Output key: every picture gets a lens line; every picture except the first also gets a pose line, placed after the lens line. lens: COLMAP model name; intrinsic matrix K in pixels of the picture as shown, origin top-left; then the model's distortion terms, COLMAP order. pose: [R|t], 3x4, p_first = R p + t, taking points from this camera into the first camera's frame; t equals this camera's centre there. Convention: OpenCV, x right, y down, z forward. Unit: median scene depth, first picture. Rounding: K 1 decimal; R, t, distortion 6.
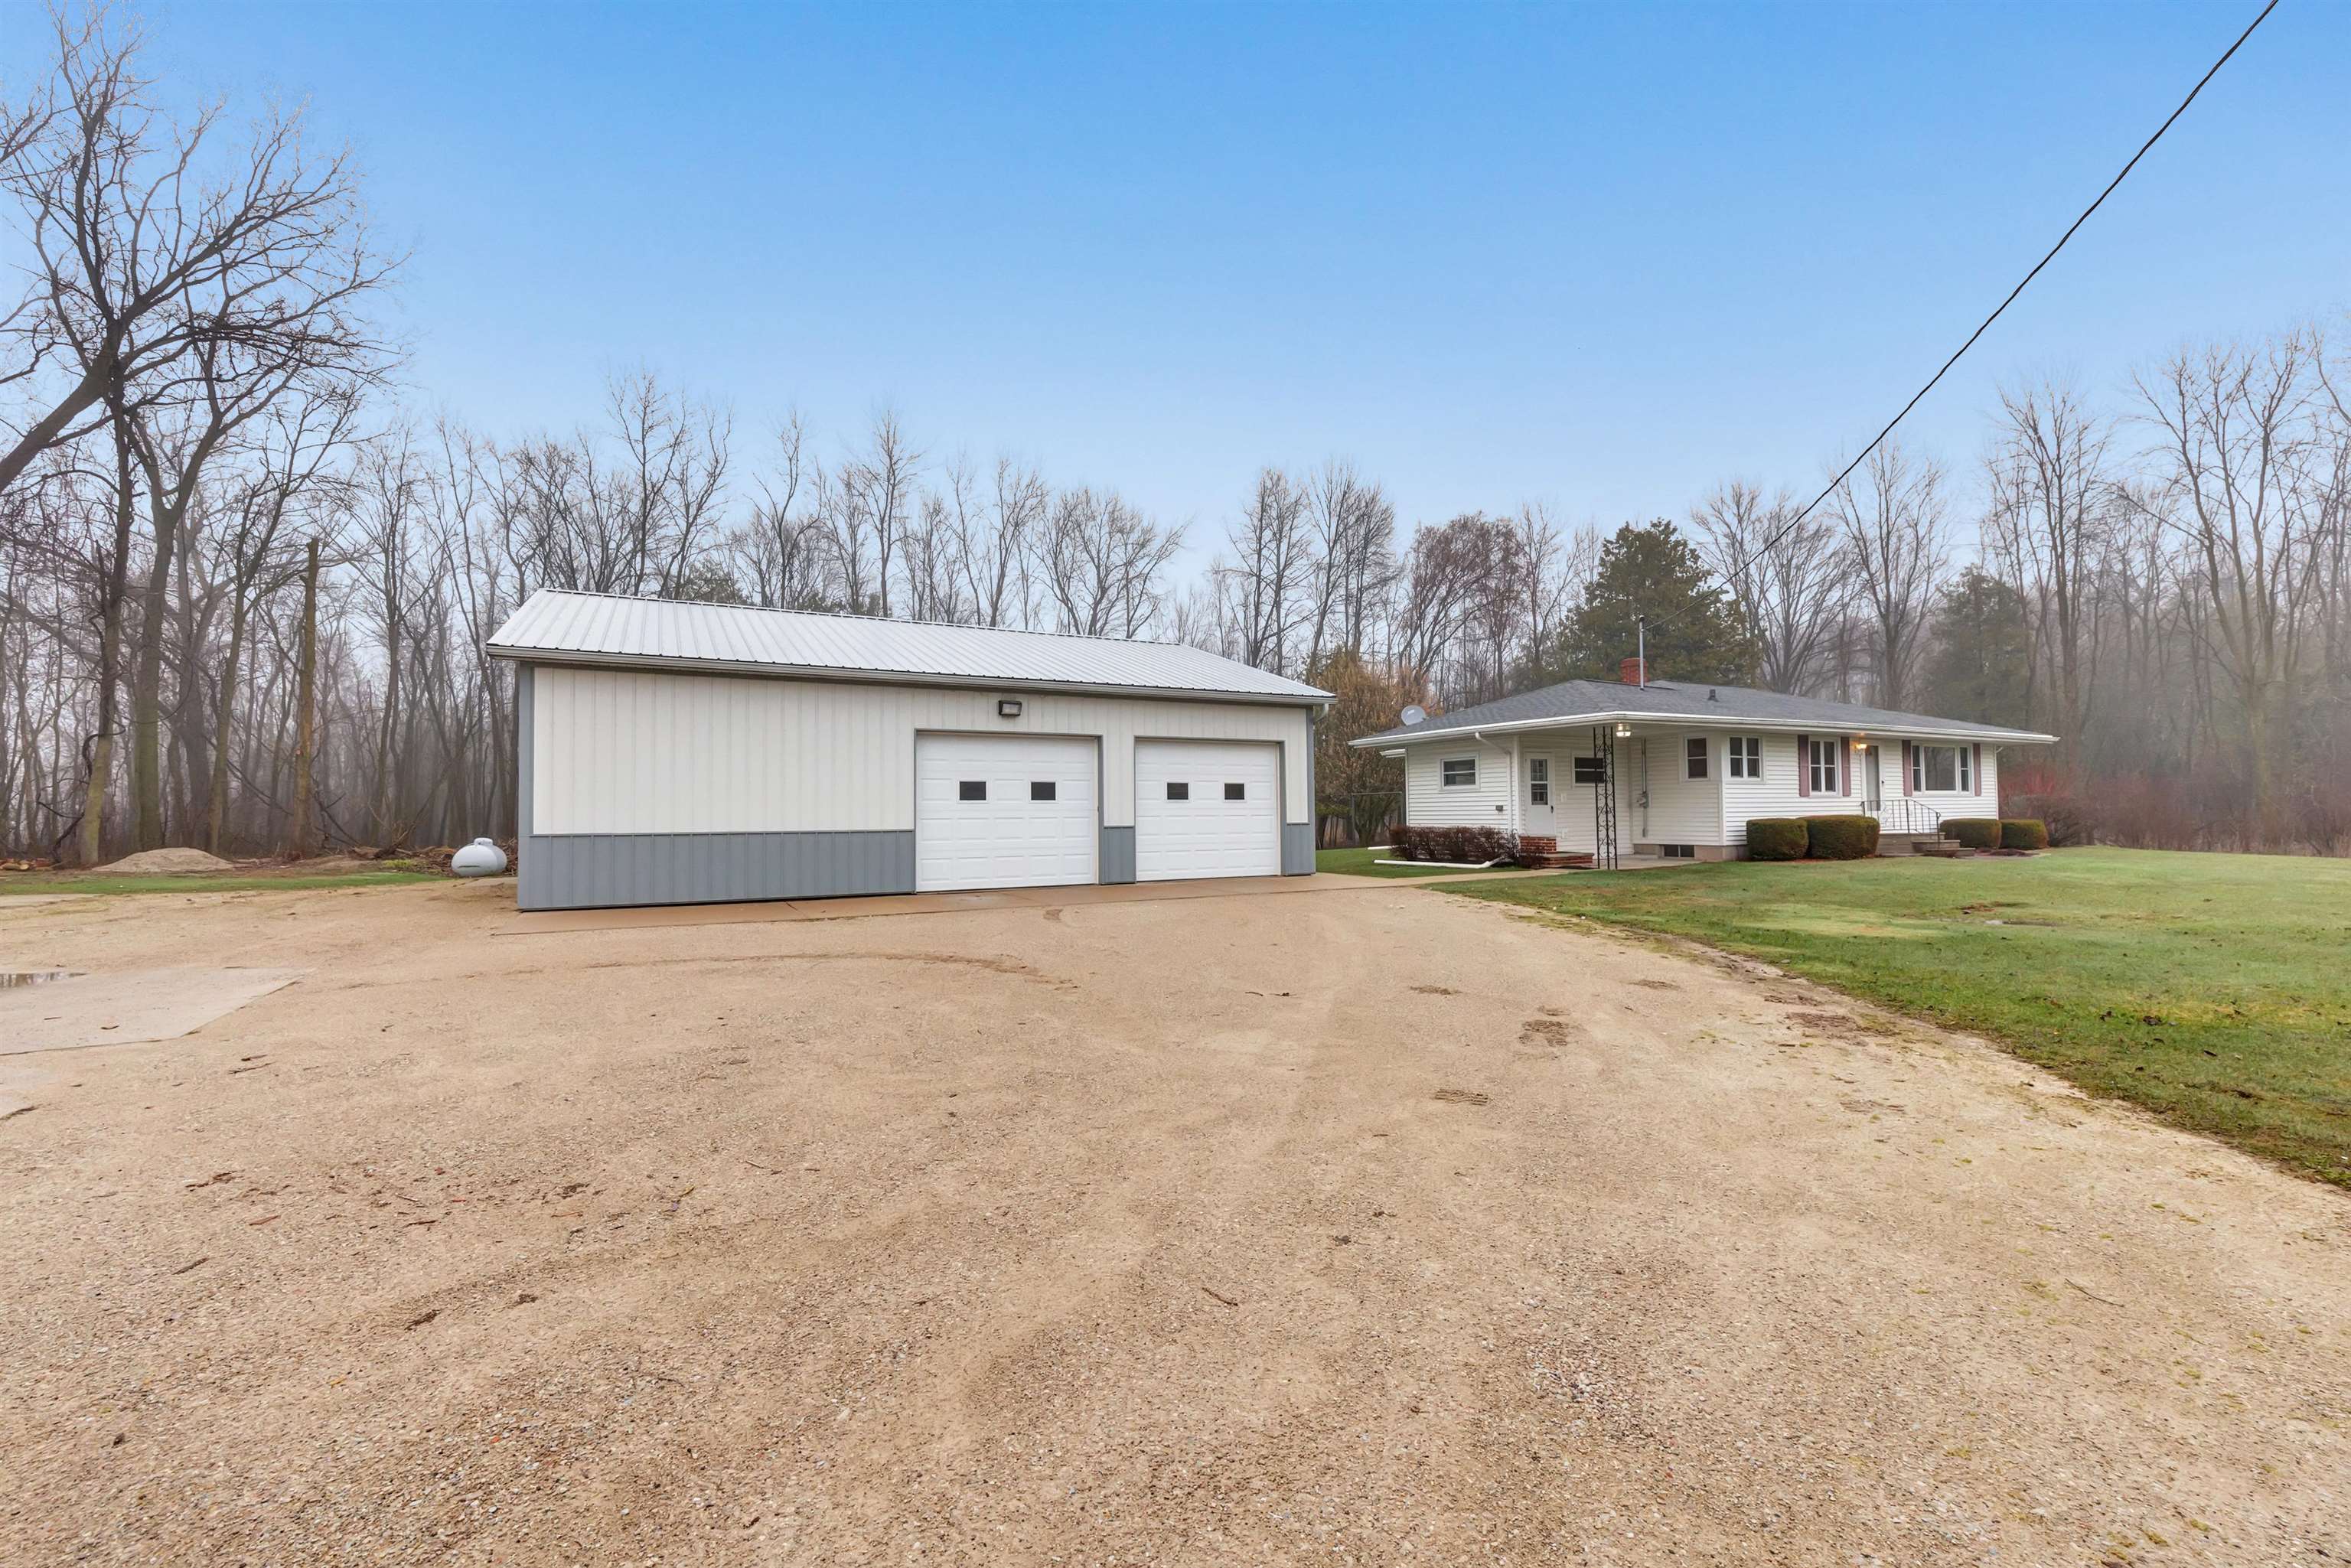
lens RADIAL K [[957.2, 0, 1175.5], [0, 957.2, 784.0], [0, 0, 1]] dist [-0.010569, -0.000013]
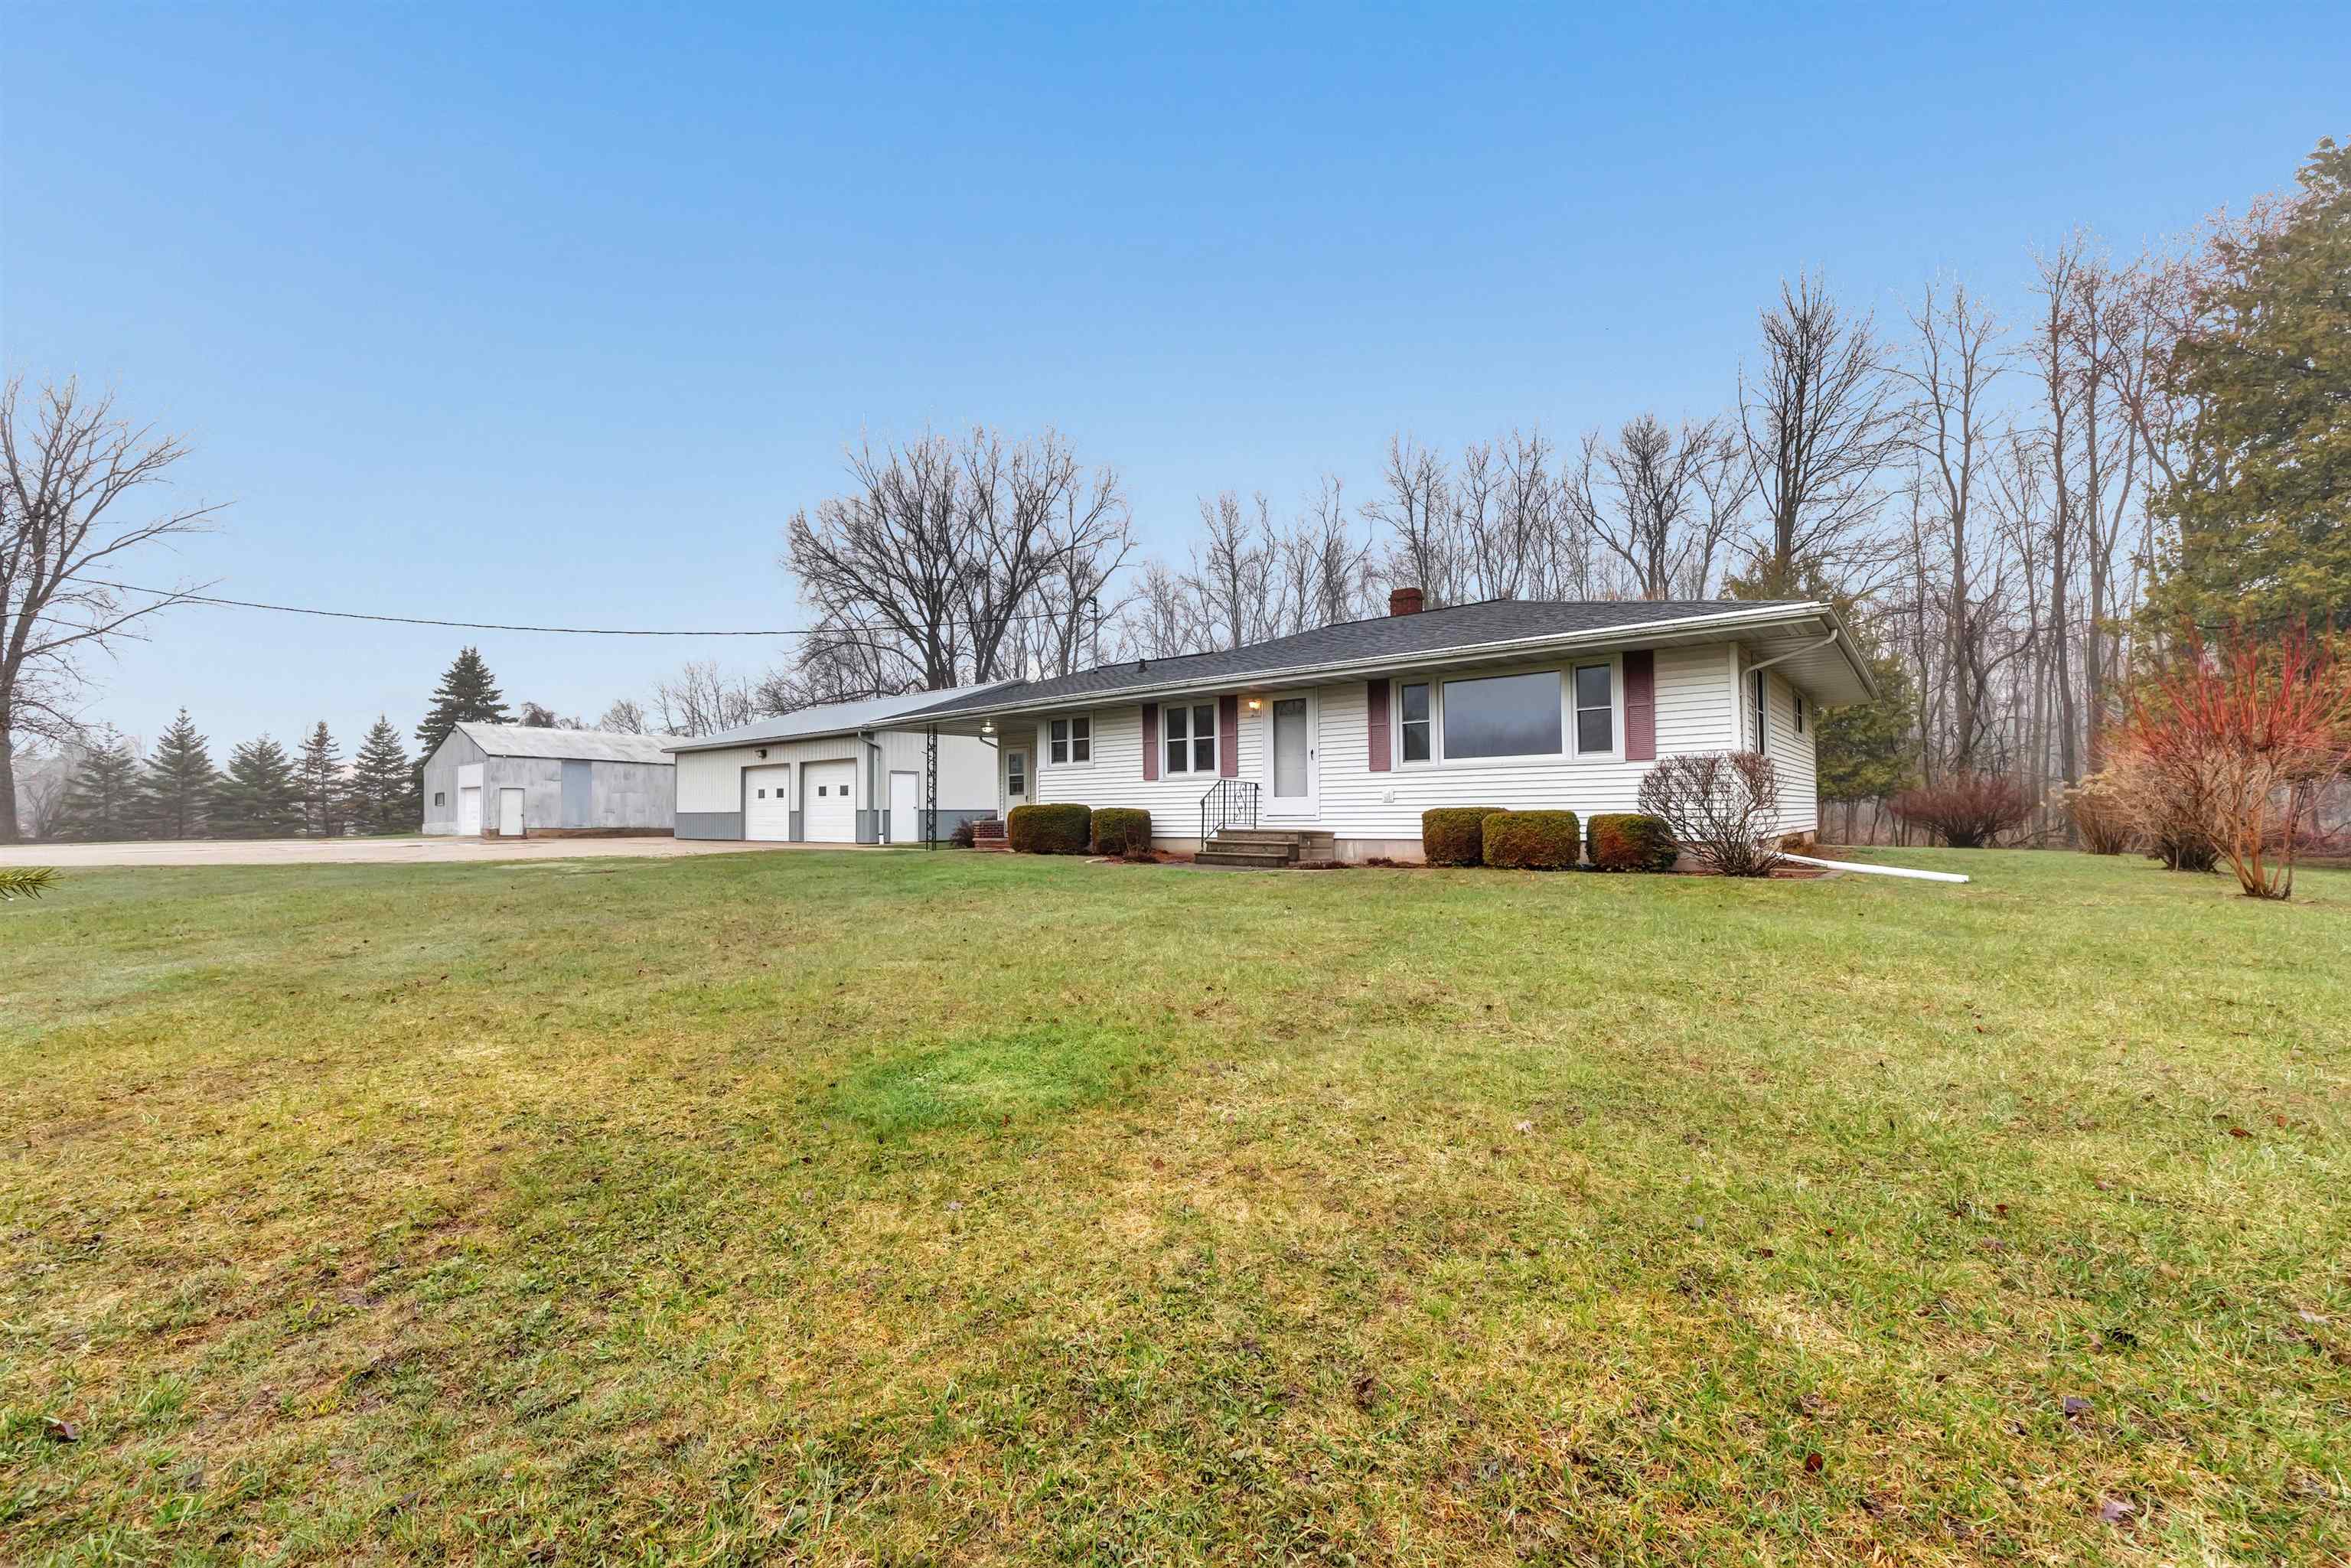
lens RADIAL K [[957.2, 0, 1175.5], [0, 957.2, 784.0], [0, 0, 1]] dist [-0.010569, -0.000013]
pose [[0.379713, -0.026208, -0.924733, 2.017704], [0.024443, 0.999534, -0.018291, 0.045448], [0.924781, -0.015658, 0.380177, 1.006099]]
